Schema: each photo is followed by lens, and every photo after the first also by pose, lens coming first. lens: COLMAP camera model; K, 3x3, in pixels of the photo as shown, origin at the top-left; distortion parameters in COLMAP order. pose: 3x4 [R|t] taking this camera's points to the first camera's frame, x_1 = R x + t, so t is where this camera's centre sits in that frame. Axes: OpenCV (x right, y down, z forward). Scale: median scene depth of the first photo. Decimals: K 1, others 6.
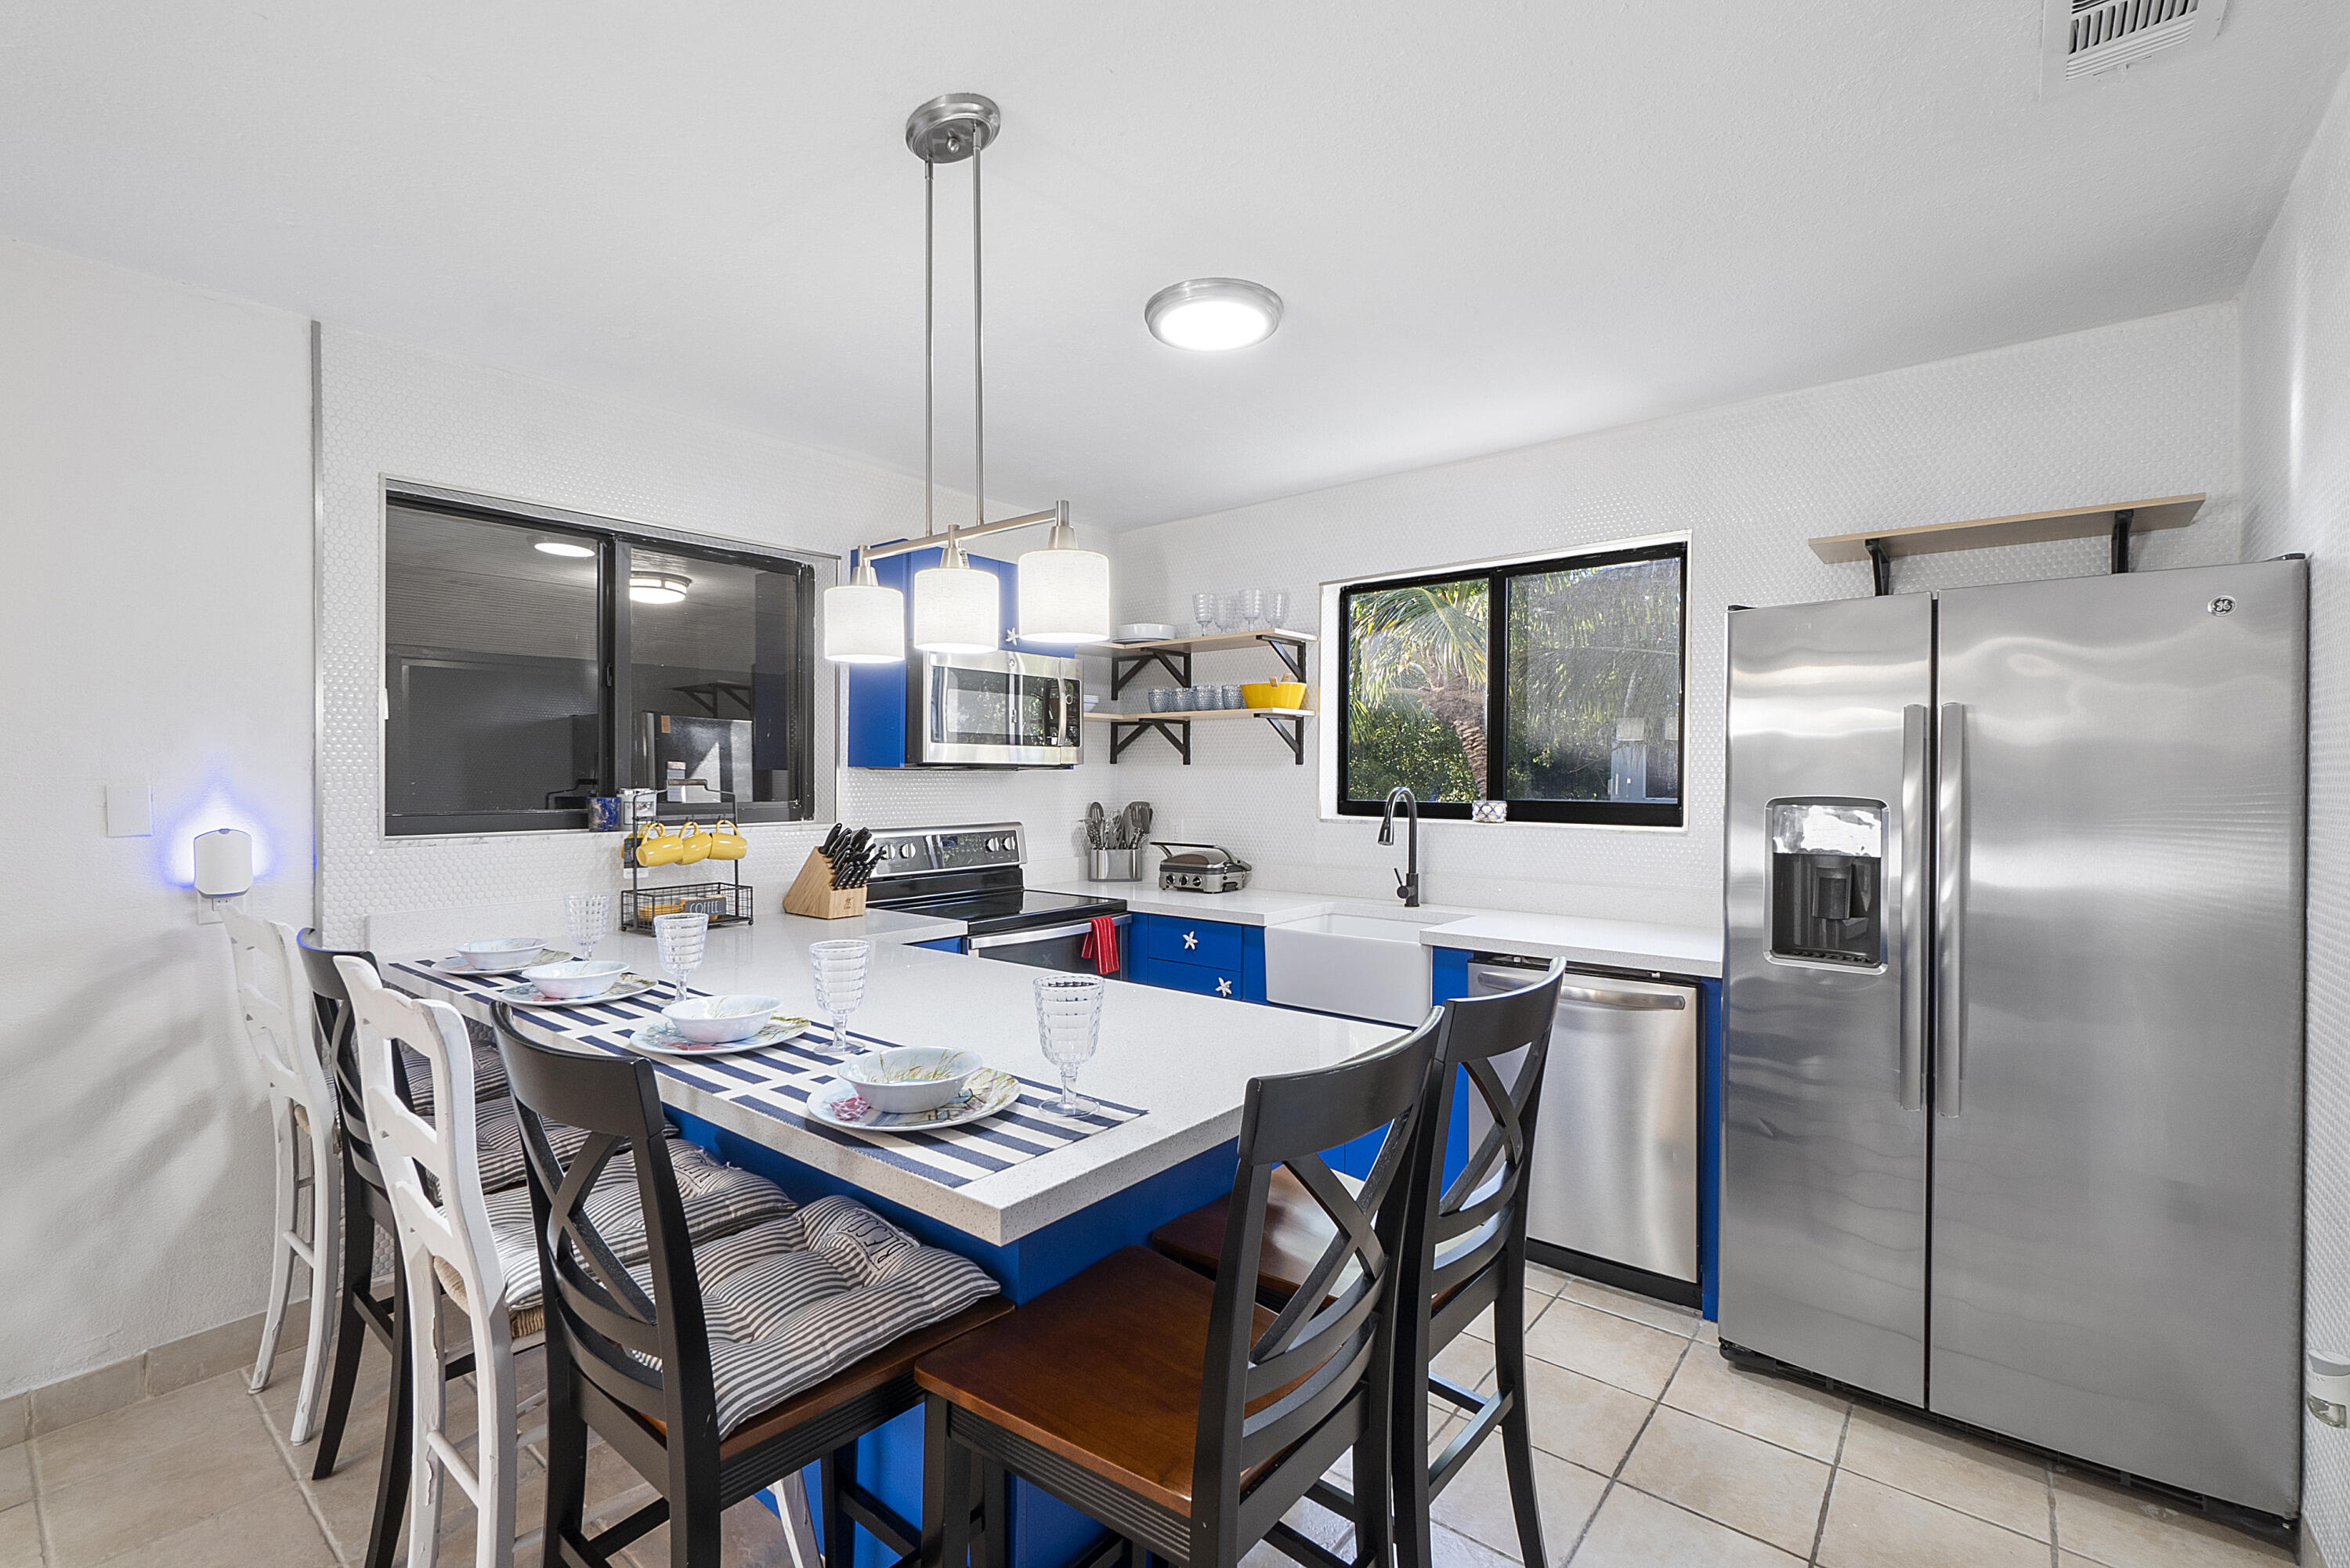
lens RADIAL K [[1031.0, 0, 1162.4], [0, 1031.0, 781.5], [0, 0, 1]] dist [0.003409, 0.000306]
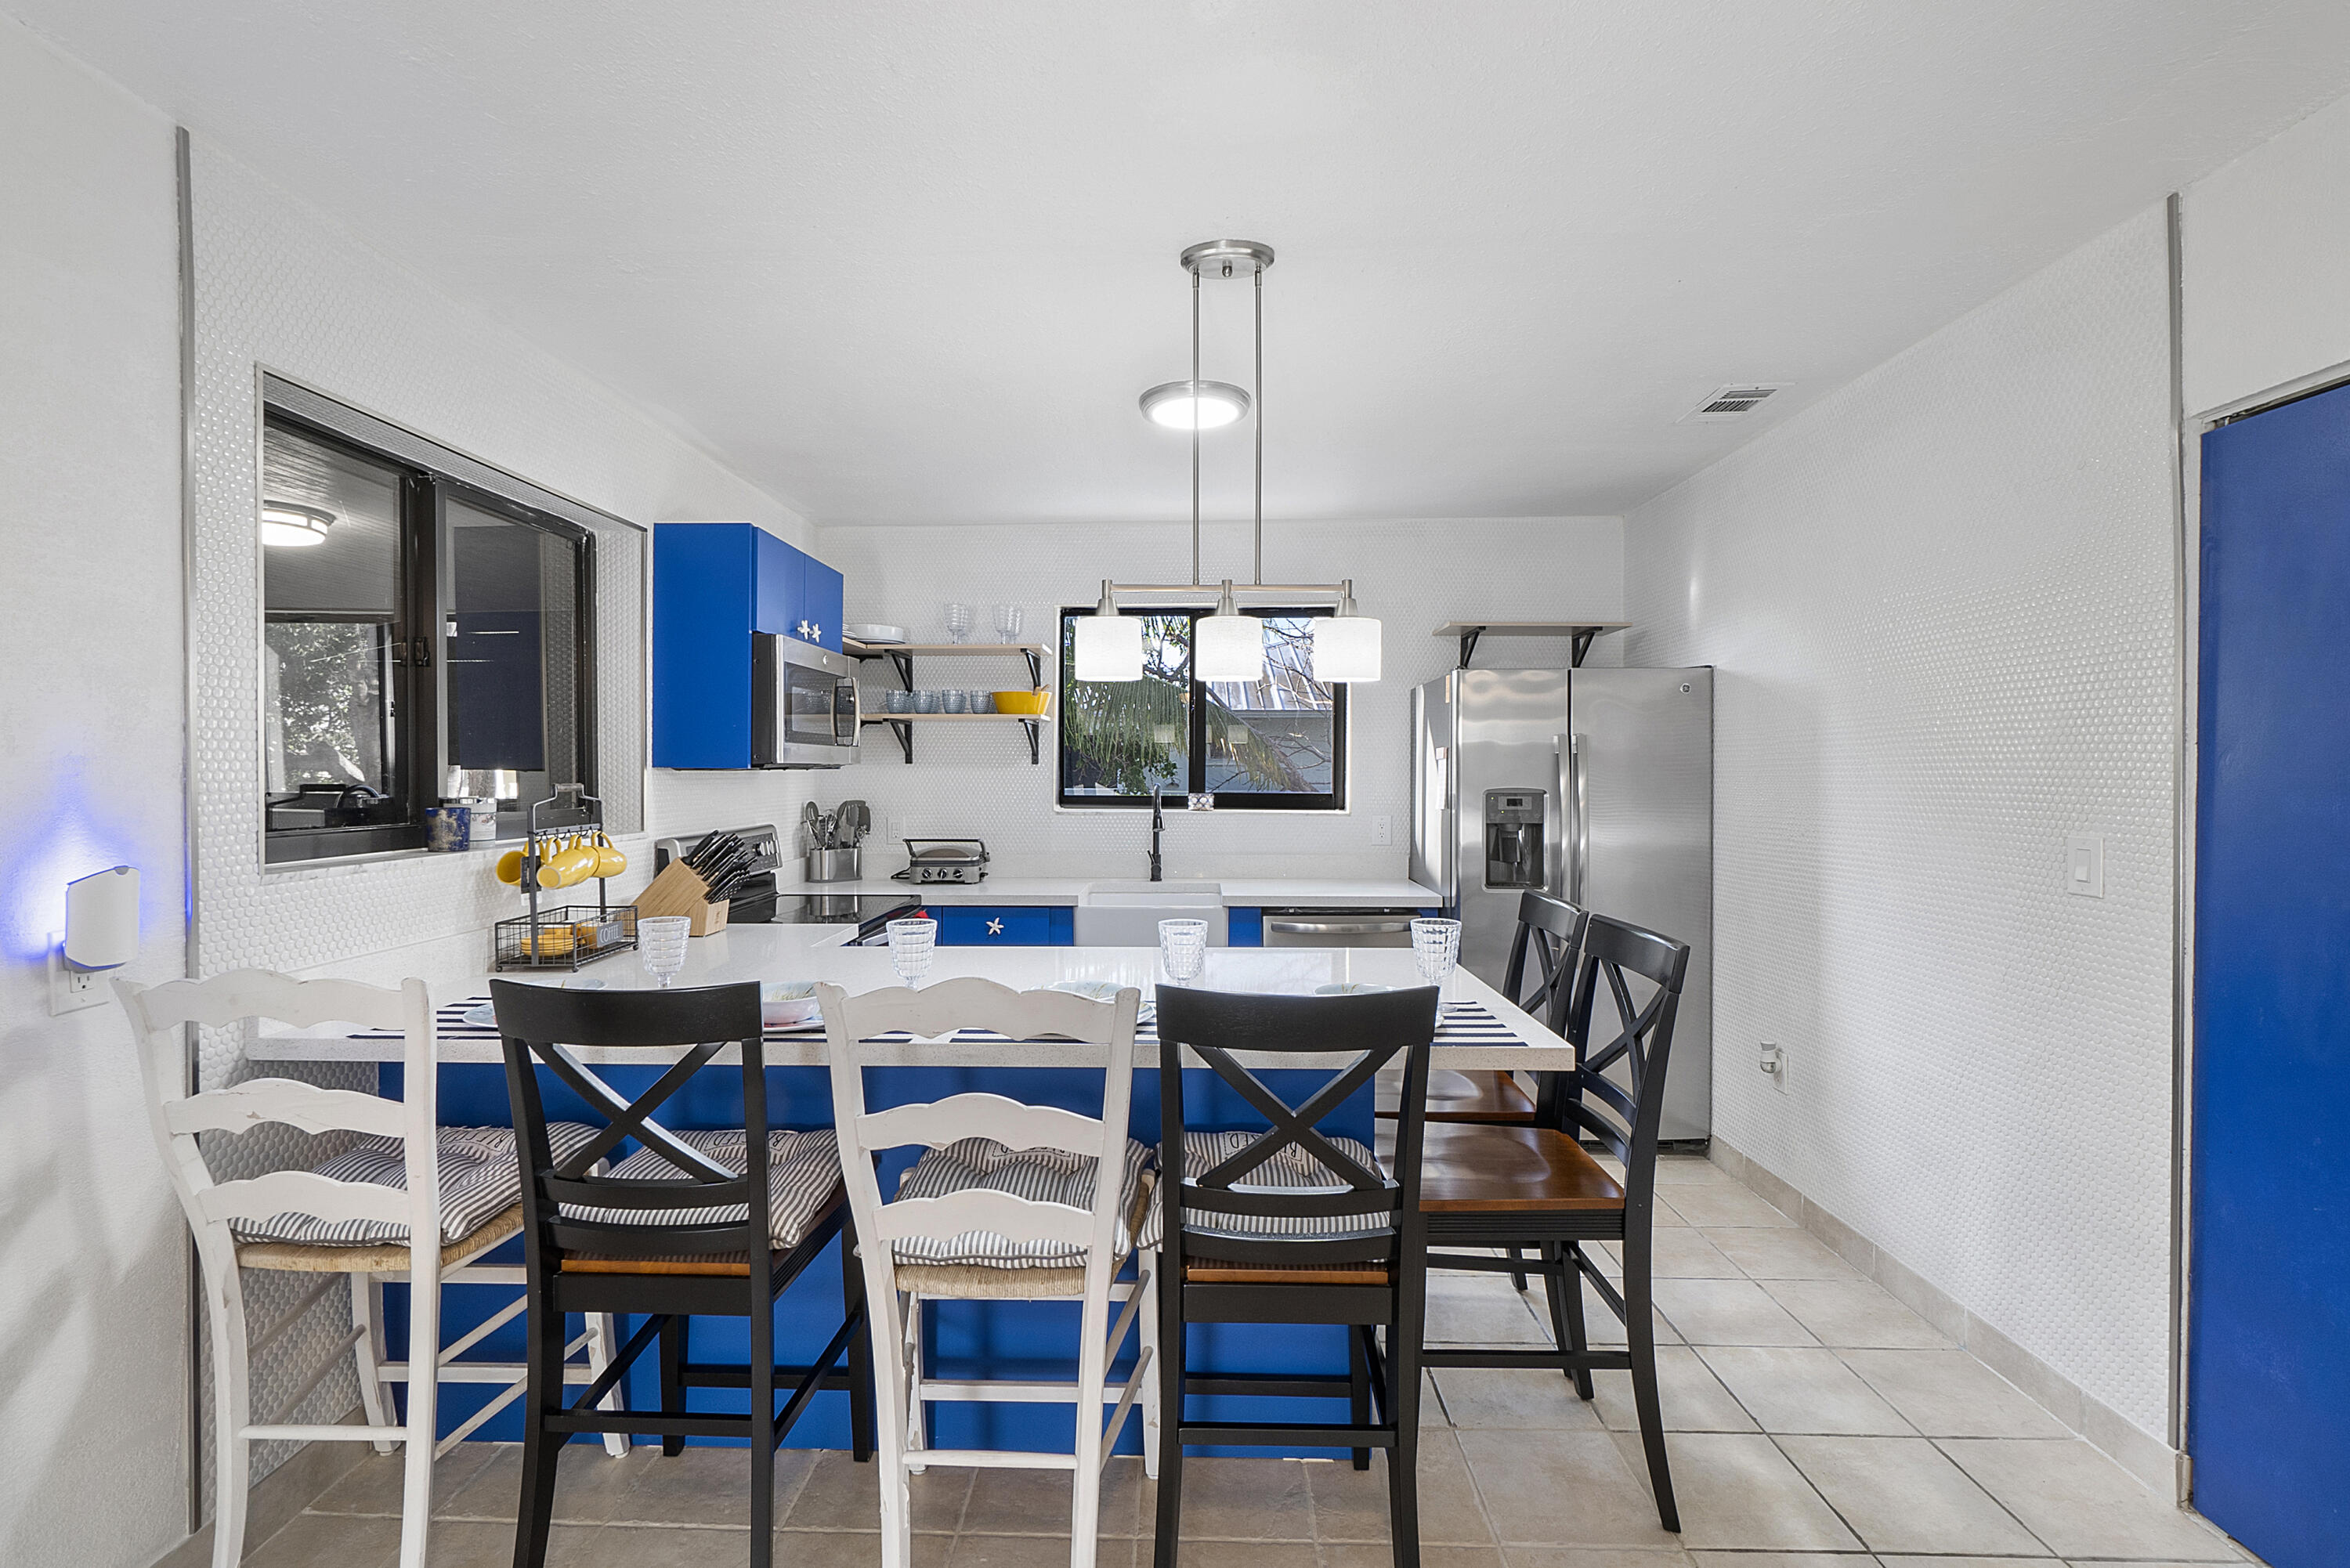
lens RADIAL K [[1020.6, 0, 1159.4], [0, 1020.6, 782.4], [0, 0, 1]] dist [-0.000873, 0.000217]
pose [[0.788752, -0.009732, 0.614634, -0.497259], [0.005038, 0.999943, 0.009368, -0.007405], [-0.614691, -0.004293, 0.788757, 0.040023]]
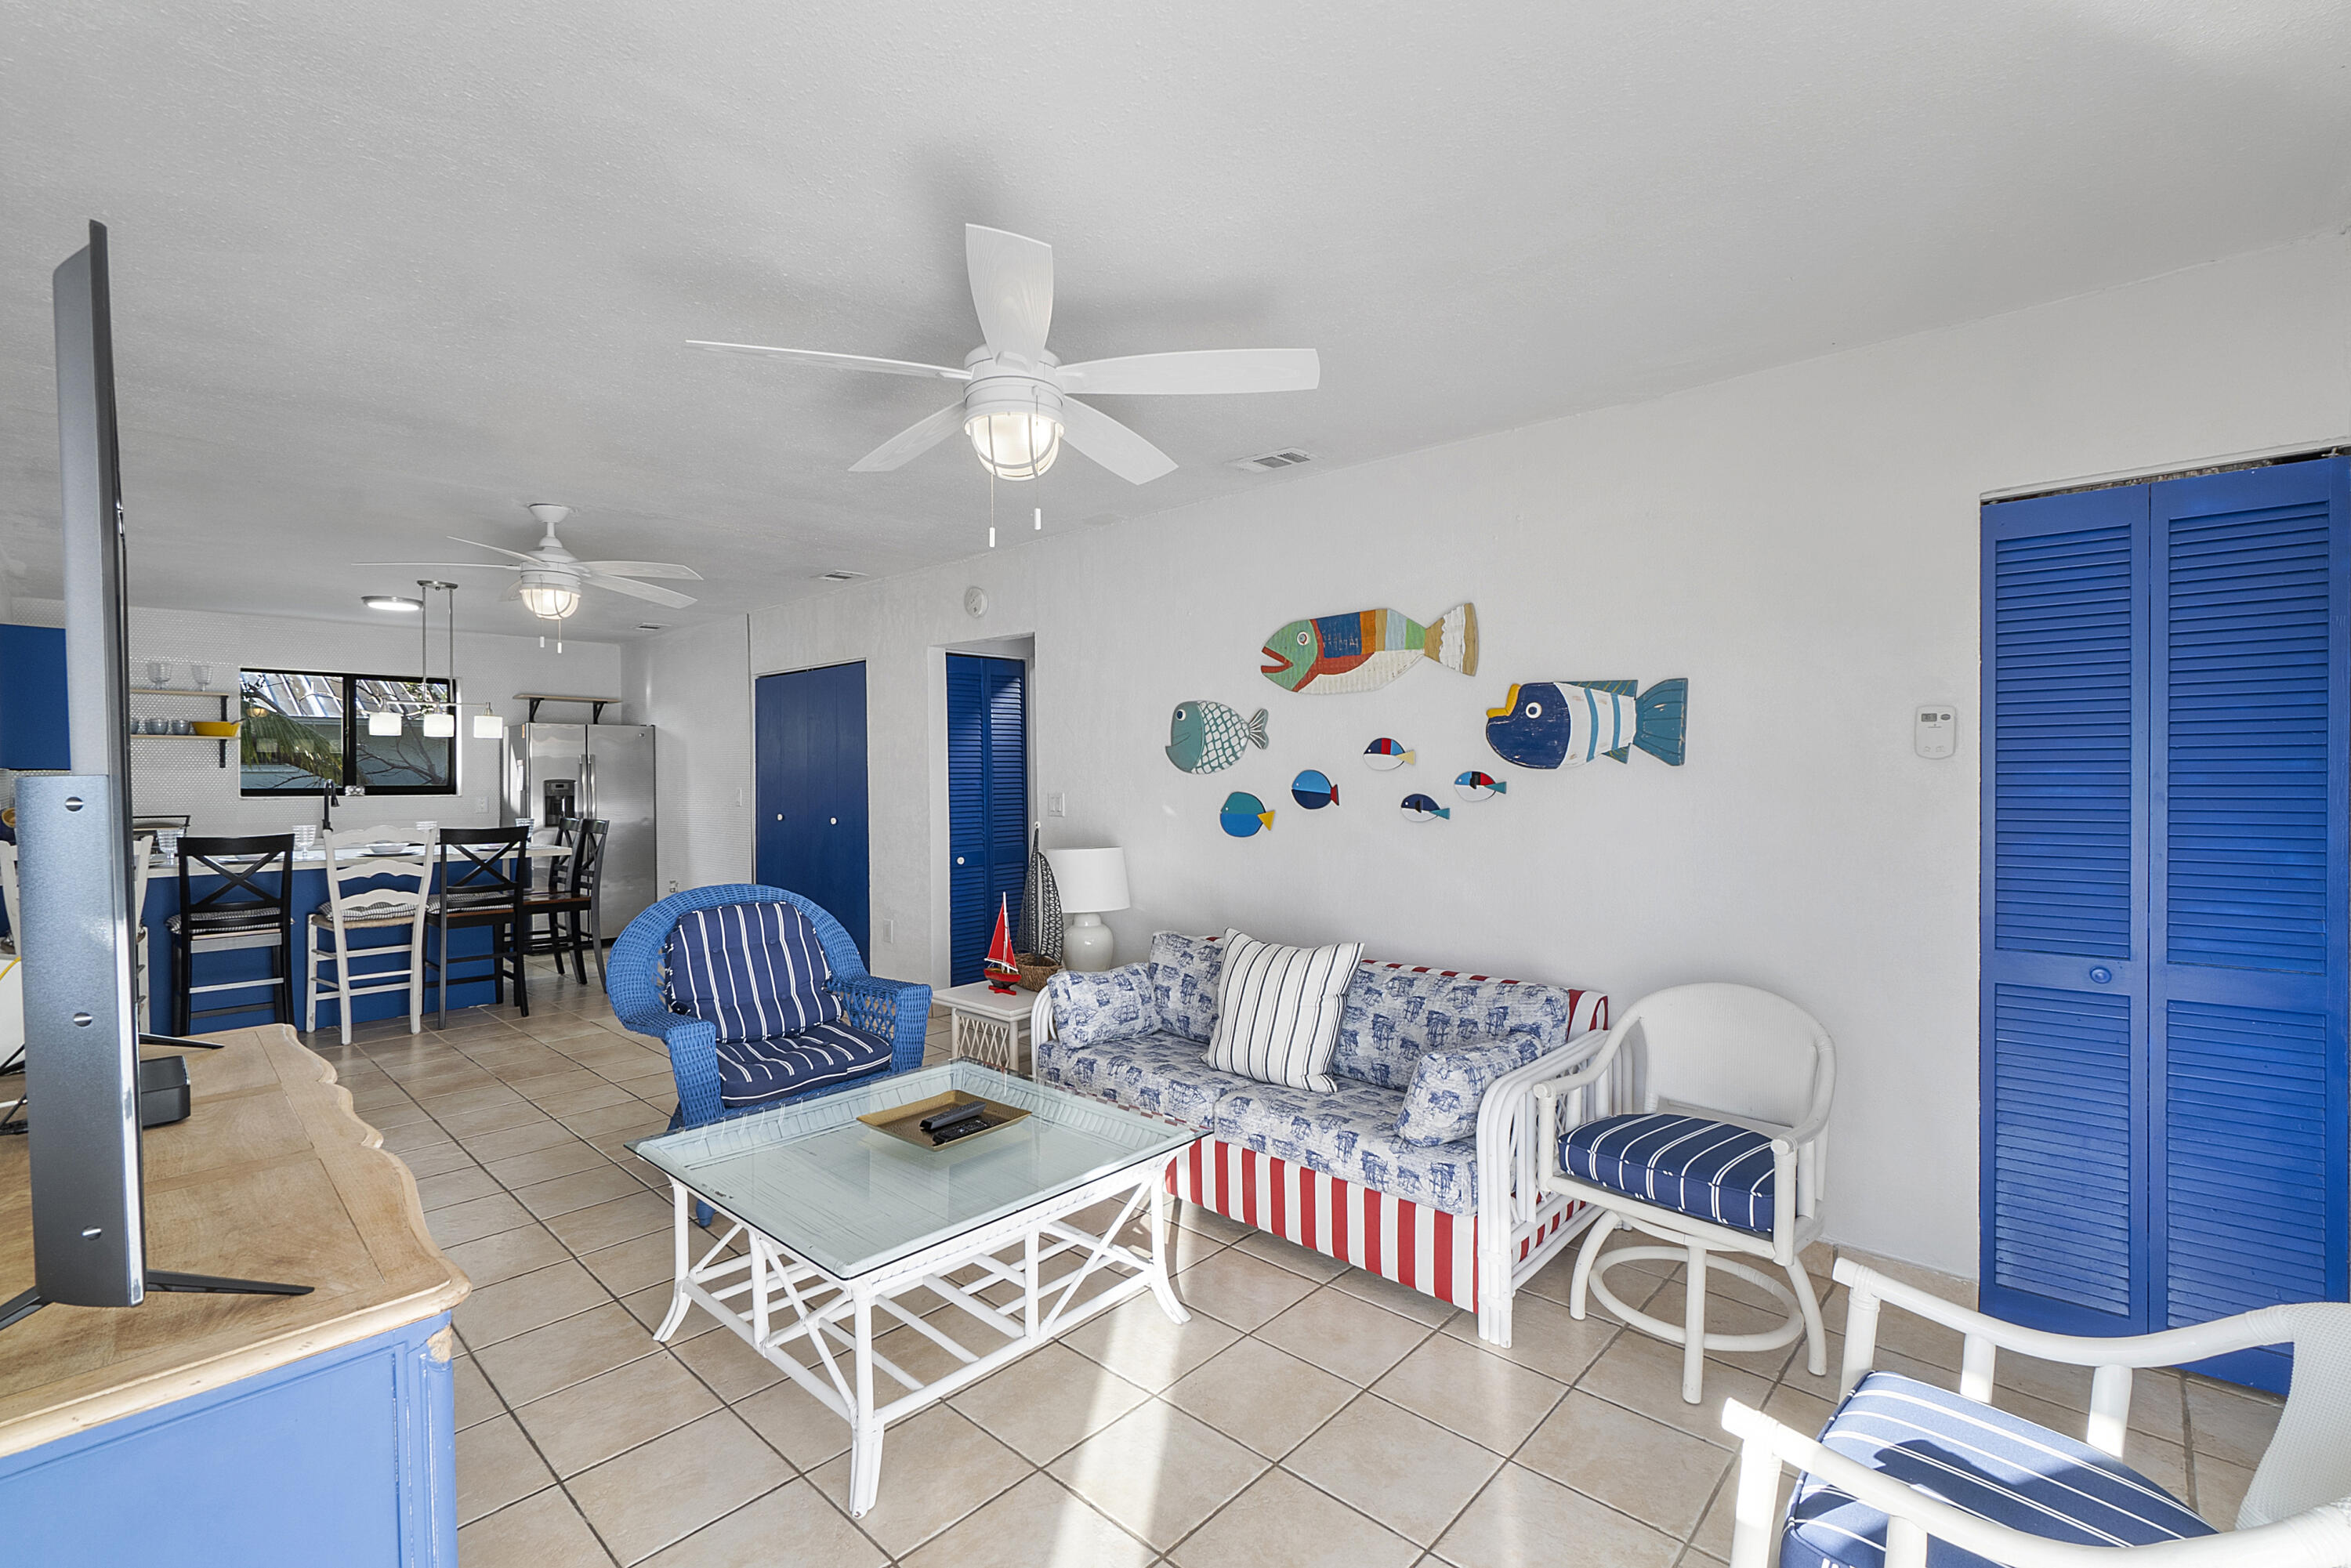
lens RADIAL K [[1014.3, 0, 1155.3], [0, 1014.3, 785.9], [0, 0, 1]] dist [-0.002128, -0.000485]
pose [[0.060666, -0.011395, 0.998093, -1.645031], [0.009210, 0.999899, 0.010856, 0.010896], [-0.998116, 0.008534, 0.060764, -0.754864]]
